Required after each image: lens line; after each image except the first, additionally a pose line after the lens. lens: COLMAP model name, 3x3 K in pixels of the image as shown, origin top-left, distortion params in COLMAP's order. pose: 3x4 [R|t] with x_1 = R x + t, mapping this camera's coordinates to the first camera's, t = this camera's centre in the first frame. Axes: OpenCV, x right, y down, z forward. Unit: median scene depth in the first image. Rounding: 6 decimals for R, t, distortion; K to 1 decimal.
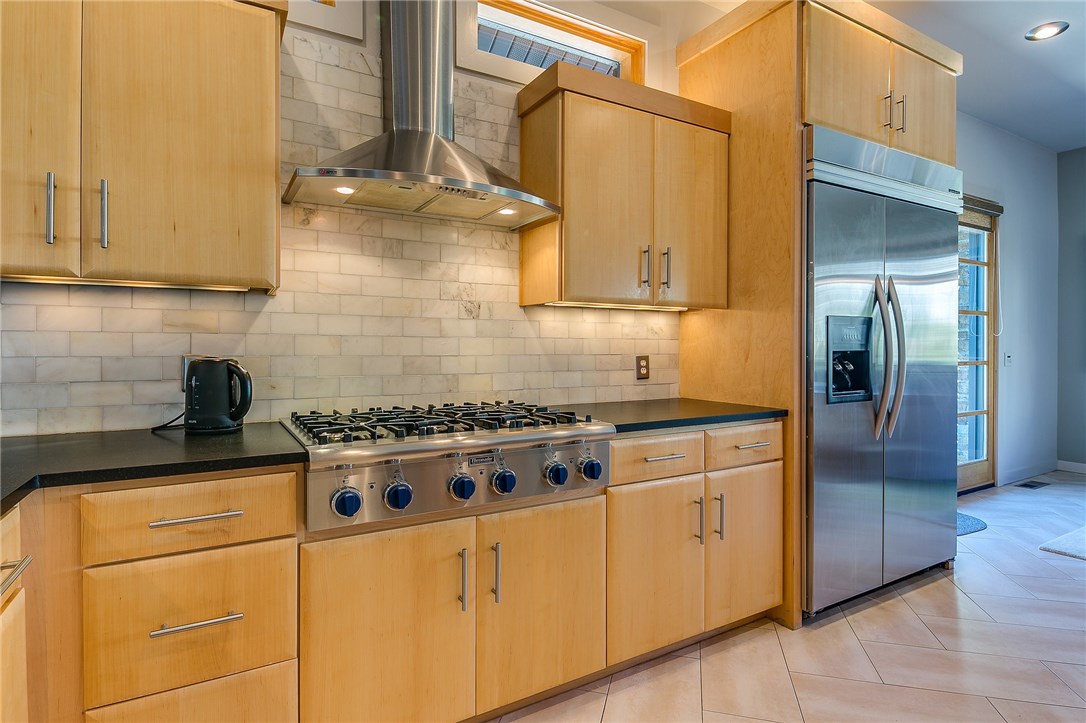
lens RADIAL K [[531.4, 0, 520.7], [0, 531.4, 351.0], [0, 0, 1]] dist [0.020245, -0.004726]
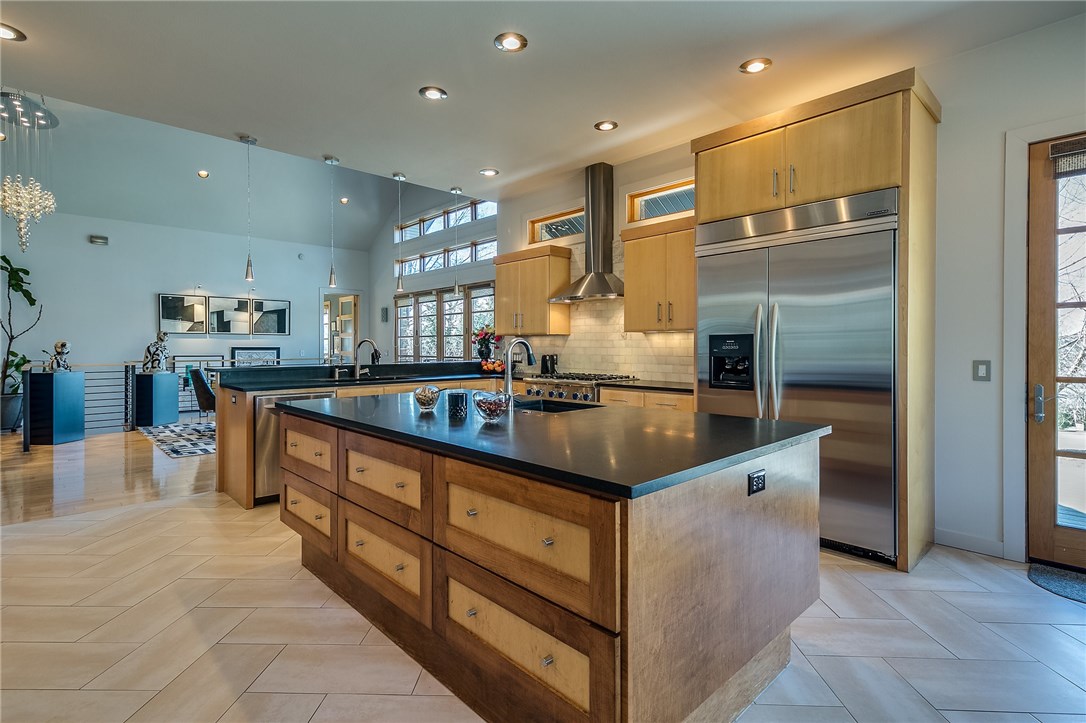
lens RADIAL K [[531.4, 0, 536.0], [0, 531.4, 345.9], [0, 0, 1]] dist [0.020245, -0.004726]
pose [[0.252504, 0.004604, -0.967585, 2.015985], [0.000363, 0.999988, 0.004853, -0.043402], [0.967596, -0.001577, 0.252499, 0.028534]]
